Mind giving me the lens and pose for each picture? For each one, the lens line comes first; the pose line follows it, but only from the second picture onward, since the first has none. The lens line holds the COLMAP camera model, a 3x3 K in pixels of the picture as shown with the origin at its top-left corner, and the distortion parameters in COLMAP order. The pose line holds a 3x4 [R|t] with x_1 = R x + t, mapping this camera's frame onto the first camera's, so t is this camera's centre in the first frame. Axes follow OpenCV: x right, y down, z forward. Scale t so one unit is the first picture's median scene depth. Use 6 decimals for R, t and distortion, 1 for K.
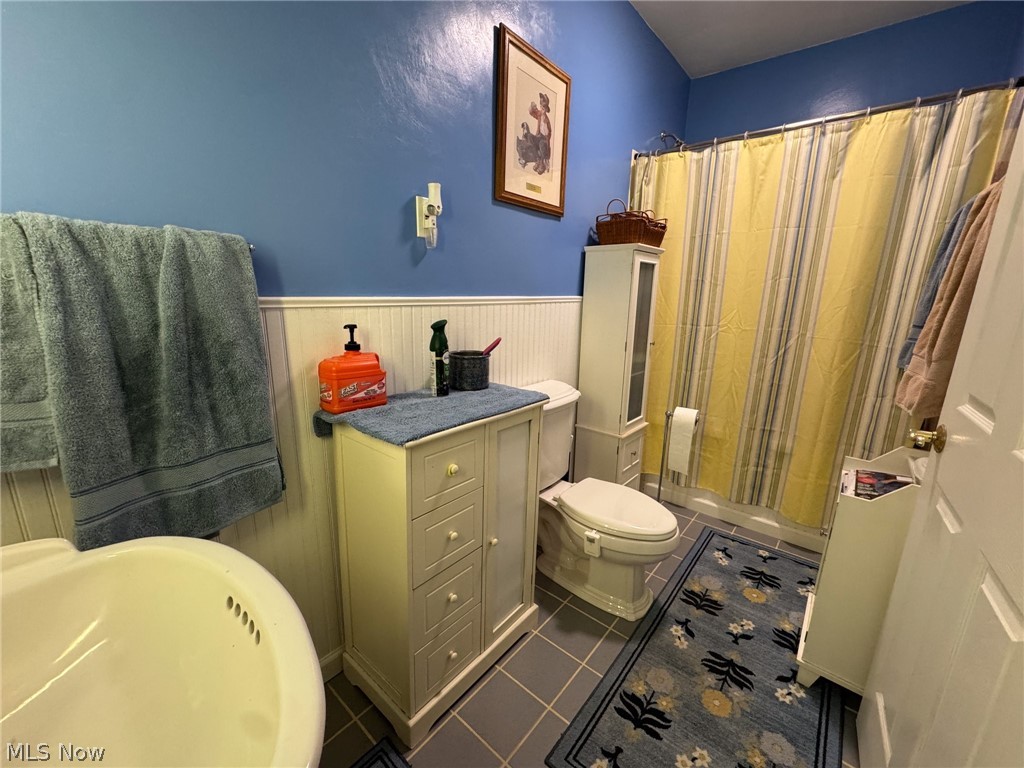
lens RADIAL K [[411.2, 0, 512.7], [0, 411.2, 385.7], [0, 0, 1]] dist [-0.003171, 0.000384]
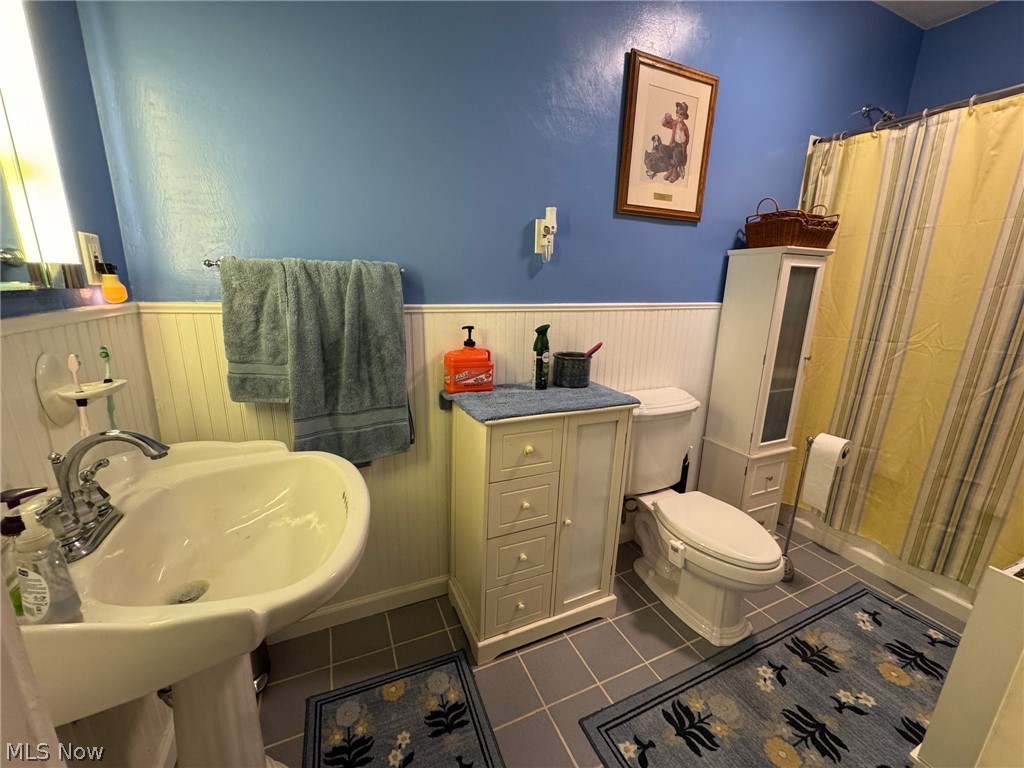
lens RADIAL K [[411.2, 0, 510.5], [0, 411.2, 386.4], [0, 0, 1]] dist [-0.003171, 0.000384]
pose [[0.900900, 0.104343, -0.421299, 0.229936], [-0.100438, 0.994444, 0.031518, -0.011572], [0.422247, 0.013920, 0.906374, -0.090653]]
